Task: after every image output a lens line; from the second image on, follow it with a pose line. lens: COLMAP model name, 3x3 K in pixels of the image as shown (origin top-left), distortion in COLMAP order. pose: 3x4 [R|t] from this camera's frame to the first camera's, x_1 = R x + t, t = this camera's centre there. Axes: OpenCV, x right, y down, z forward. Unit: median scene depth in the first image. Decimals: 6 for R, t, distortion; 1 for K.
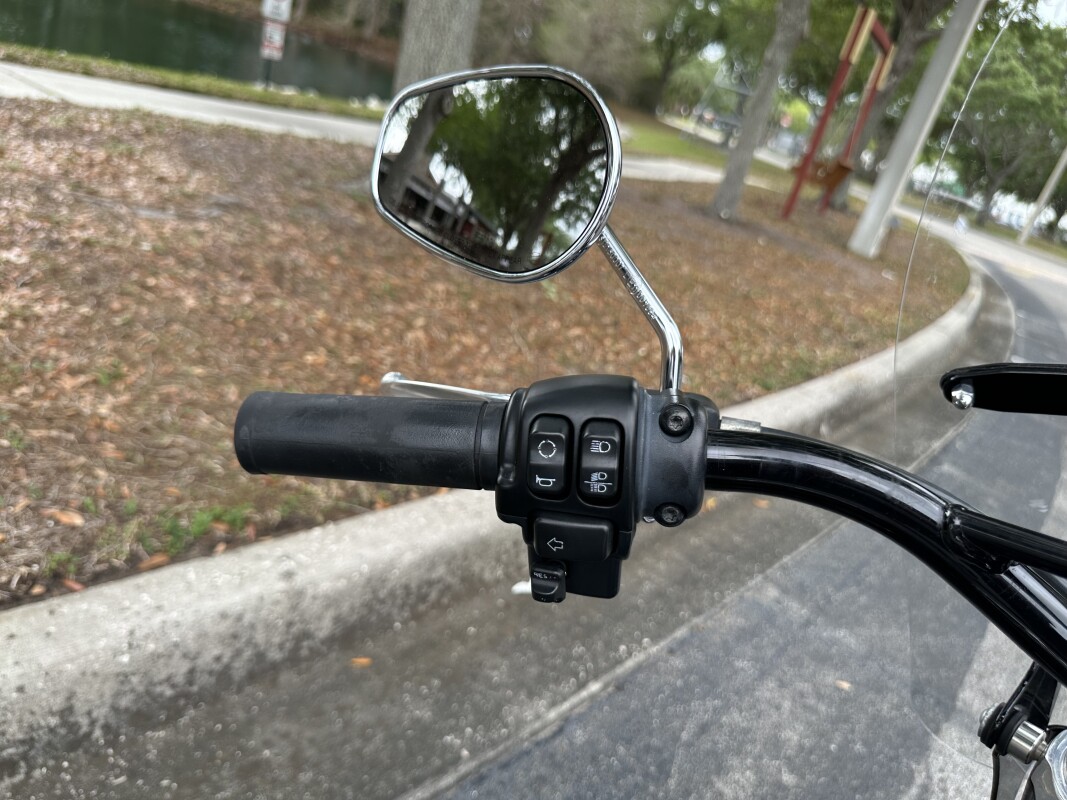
lens RADIAL K [[758.3, 0, 537.0], [0, 758.3, 402.3], [0, 0, 1]] dist [-0.000266, -0.007902]
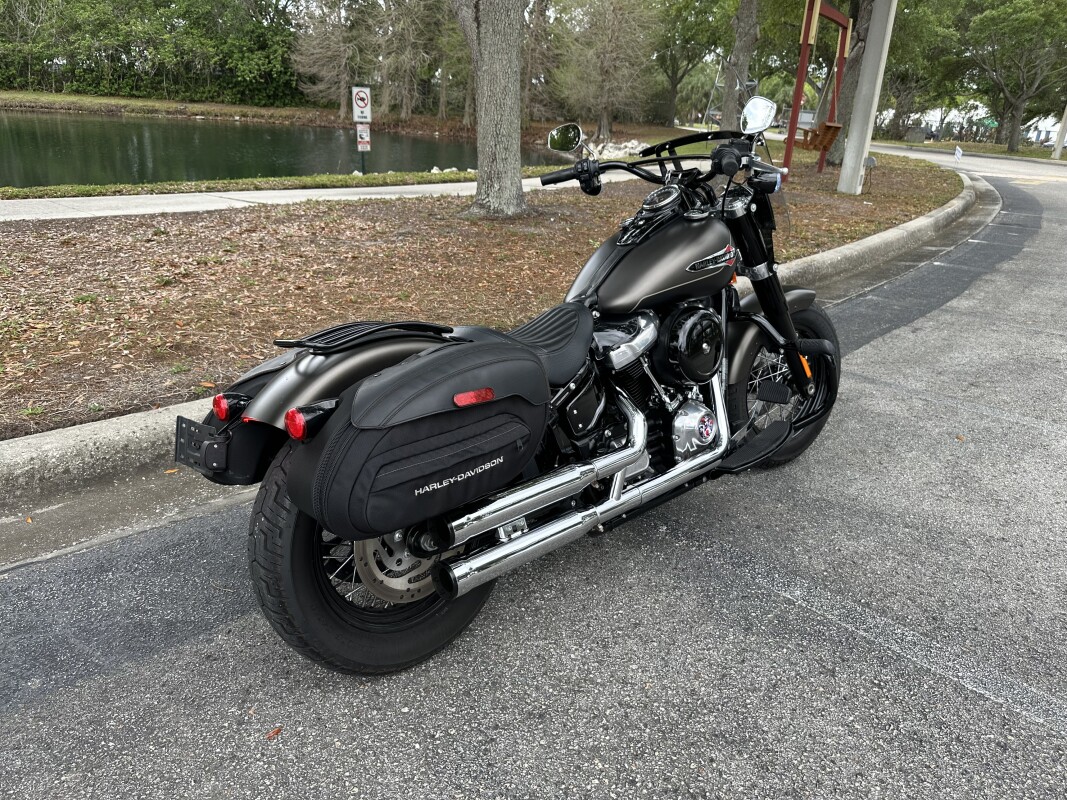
lens RADIAL K [[758.3, 0, 537.0], [0, 758.3, 402.3], [0, 0, 1]] dist [-0.000266, -0.007902]
pose [[0.974016, -0.201191, -0.103999, -0.002168], [0.195937, 0.978865, -0.058584, 0.115472], [0.113587, 0.036685, 0.992851, -0.277633]]
